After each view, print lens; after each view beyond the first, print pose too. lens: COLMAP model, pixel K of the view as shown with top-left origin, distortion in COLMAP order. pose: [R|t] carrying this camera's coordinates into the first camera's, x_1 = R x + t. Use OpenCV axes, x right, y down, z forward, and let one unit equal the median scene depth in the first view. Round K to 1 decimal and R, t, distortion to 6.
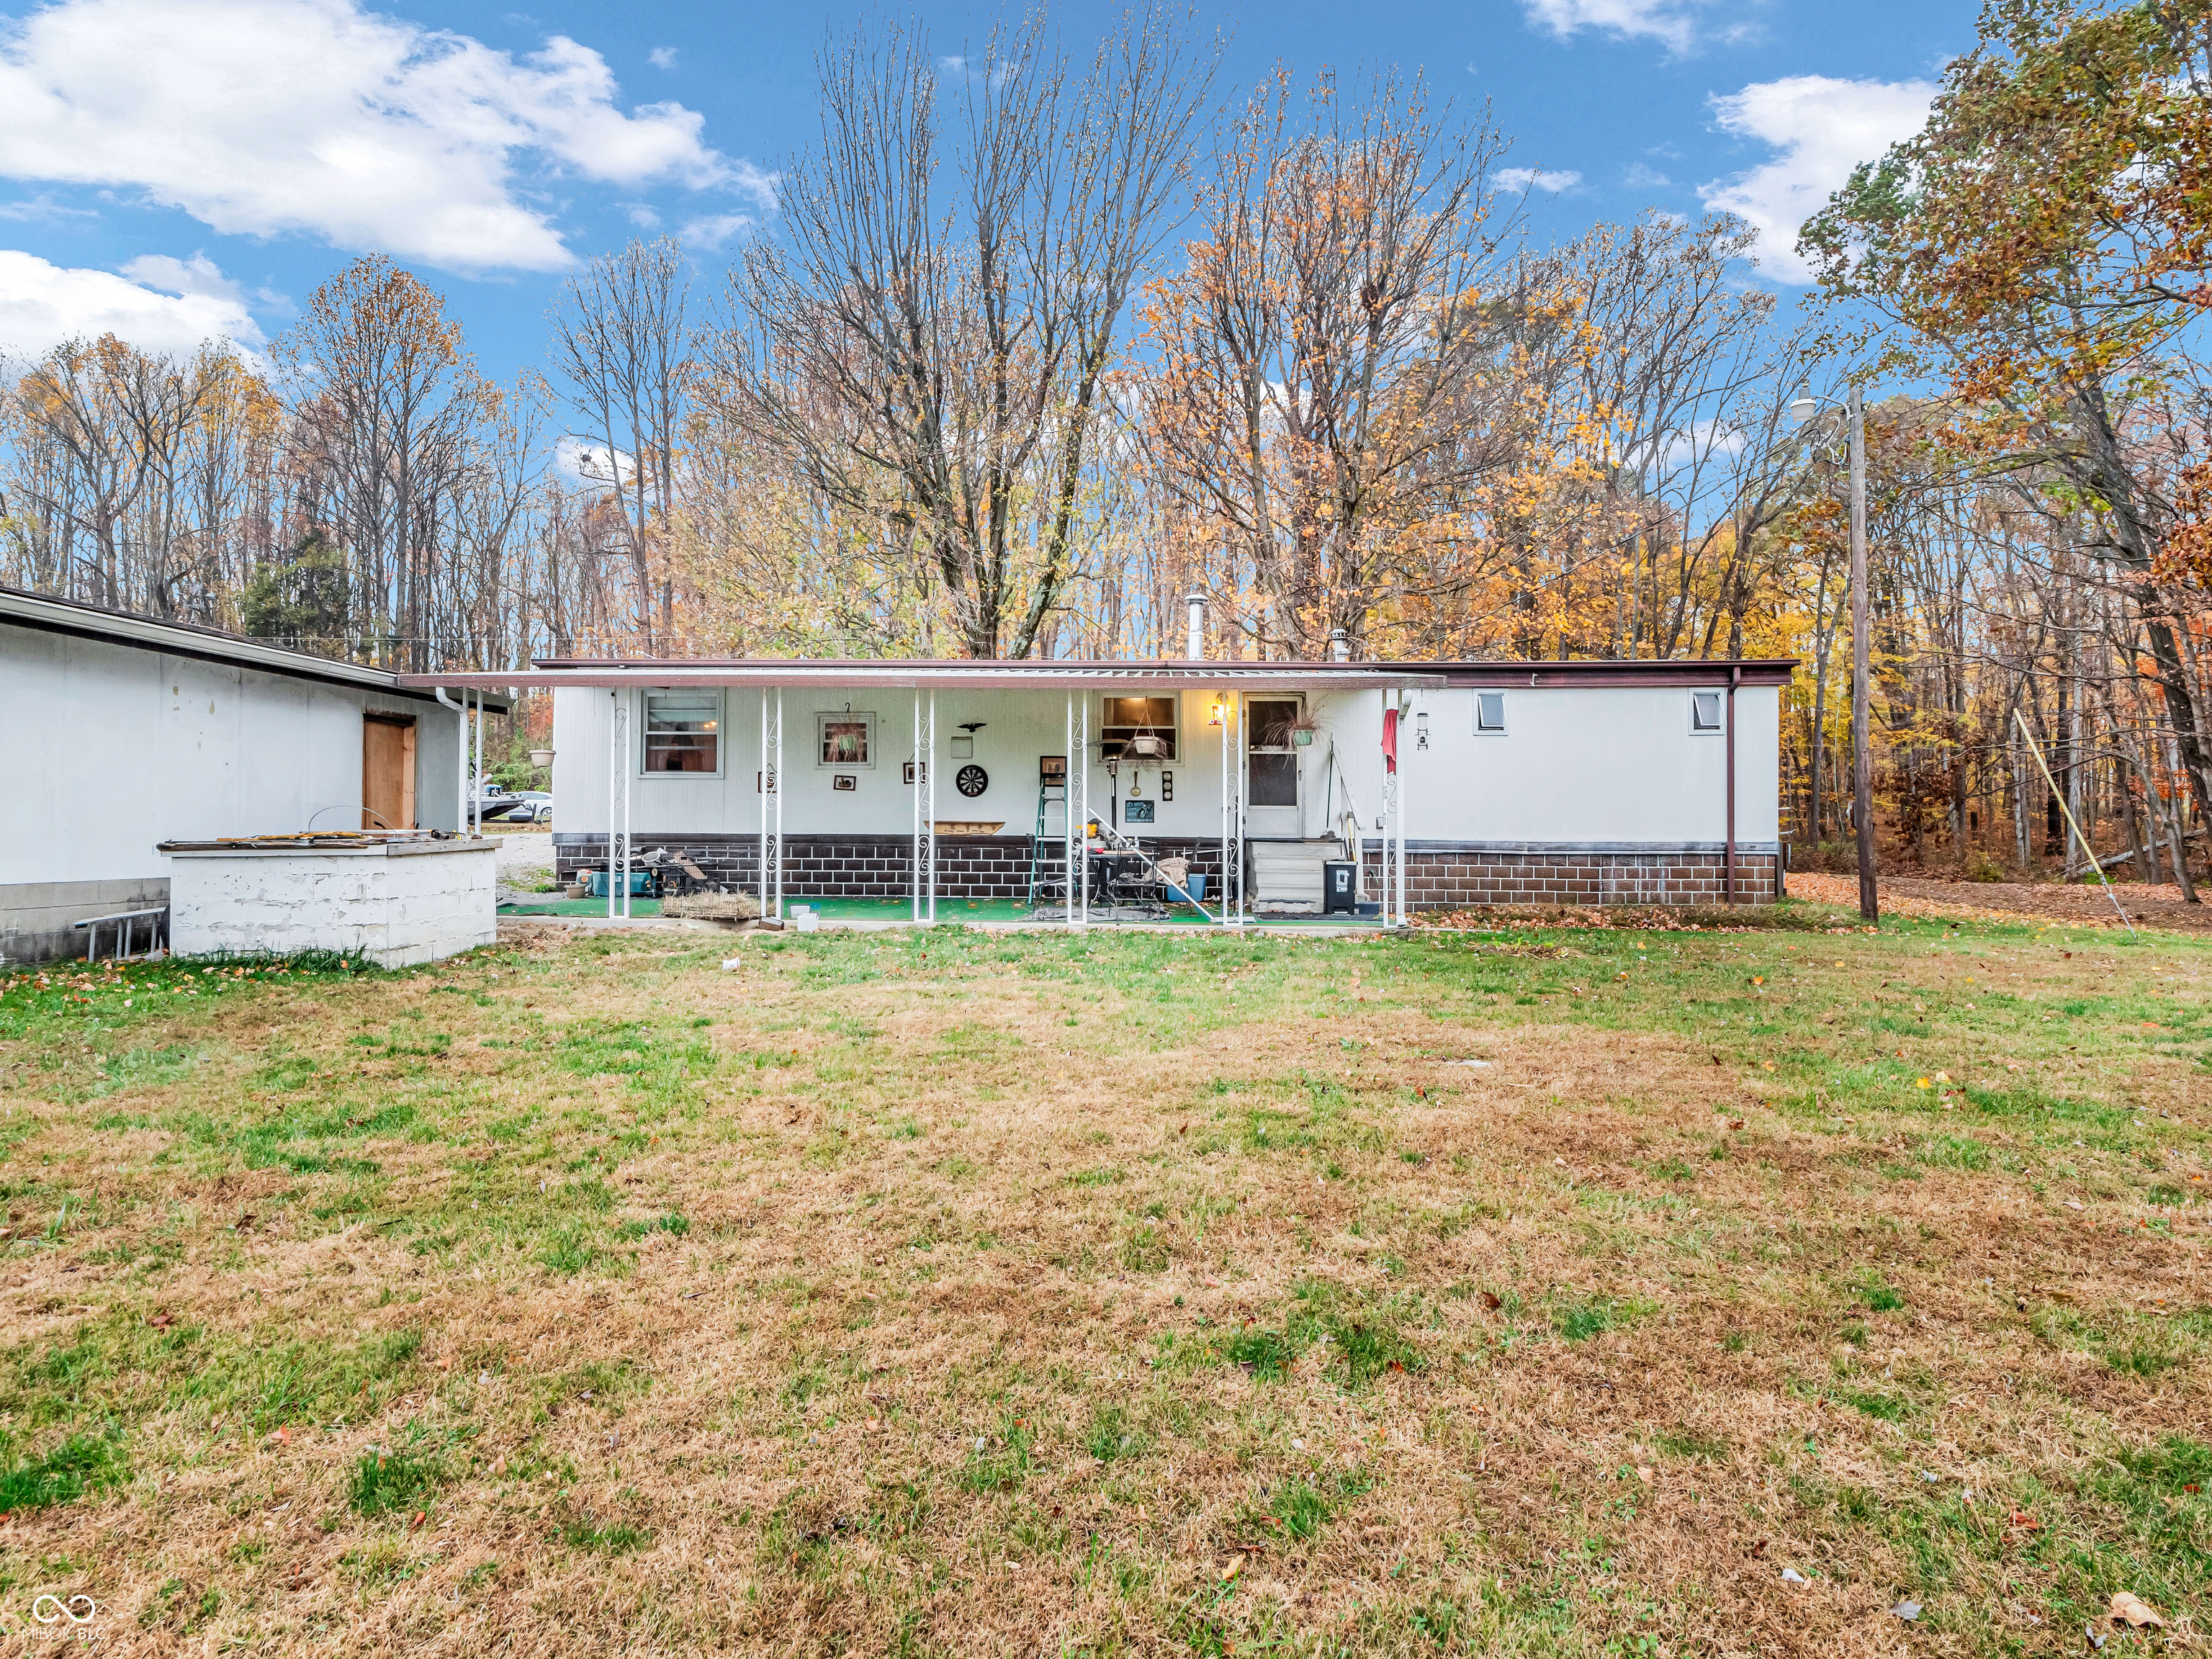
lens RADIAL K [[1091.9, 0, 1107.9], [0, 1091.9, 836.9], [0, 0, 1]] dist [-0.014546, -0.000075]
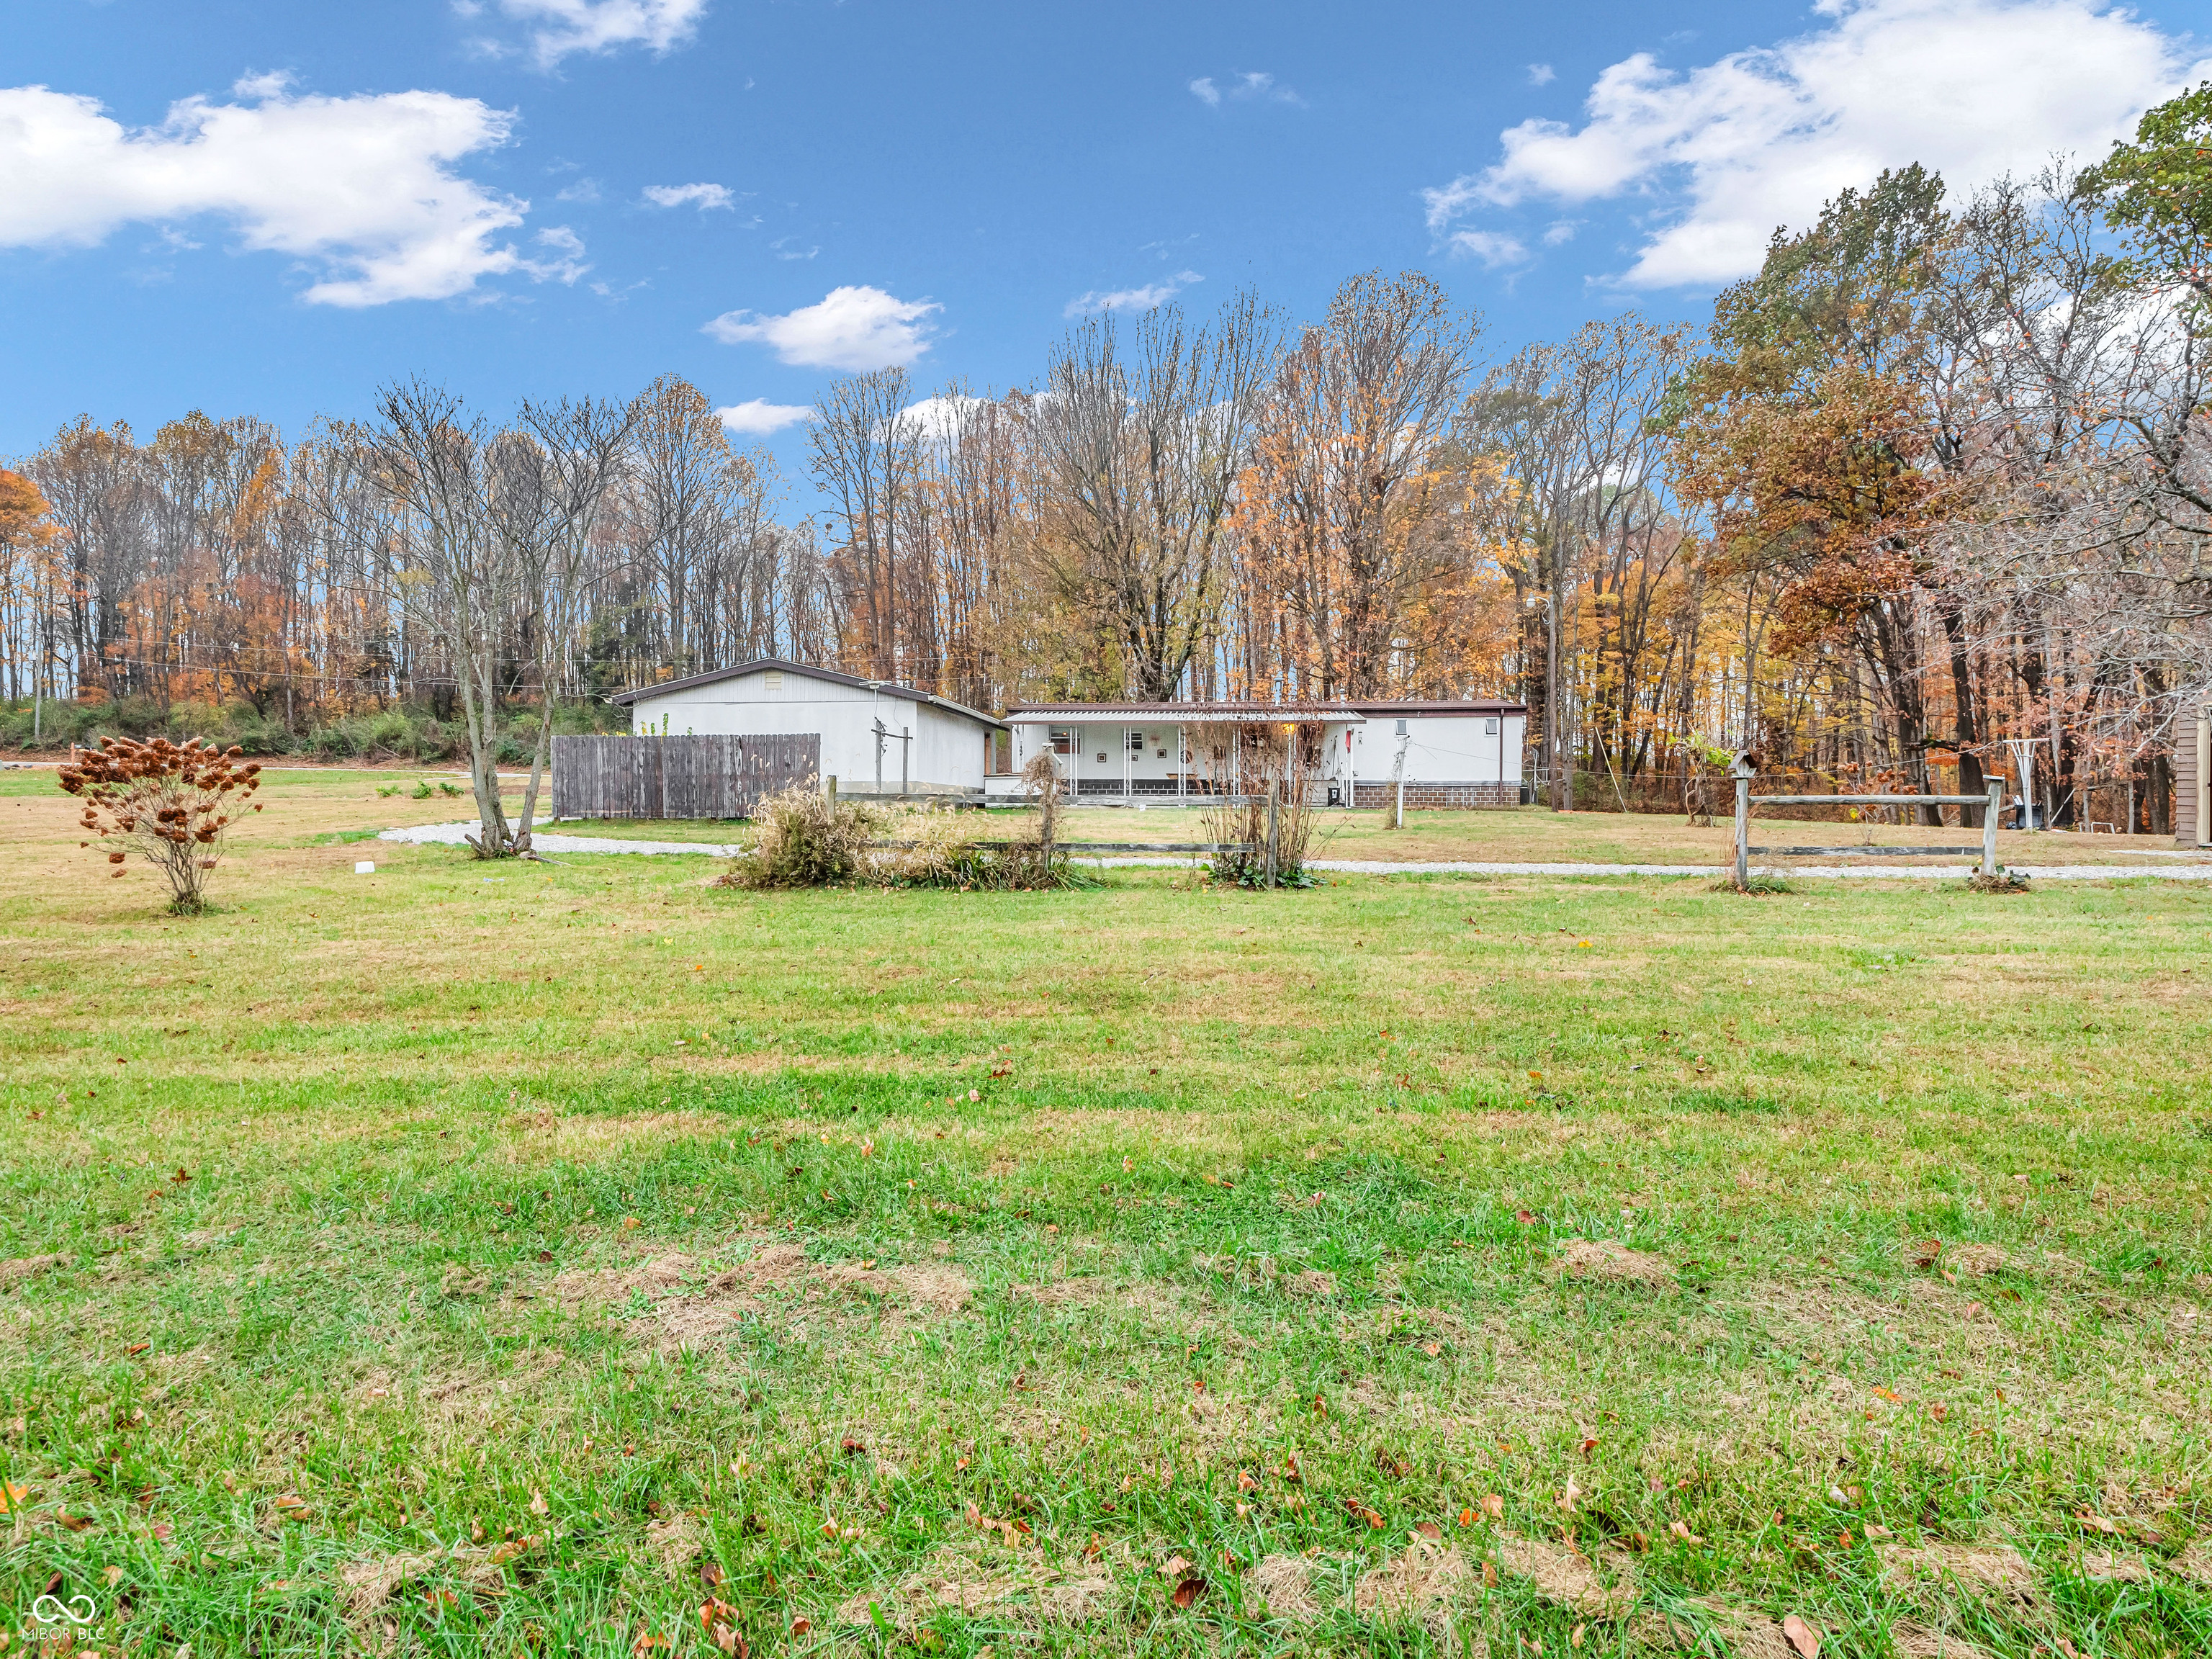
lens RADIAL K [[1091.9, 0, 1107.9], [0, 1091.9, 836.9], [0, 0, 1]] dist [-0.014546, -0.000075]
pose [[0.998123, 0.000178, -0.061243, -0.152550], [0.001132, 0.999771, 0.021350, 0.076895], [0.061233, -0.021379, 0.997895, -1.476962]]
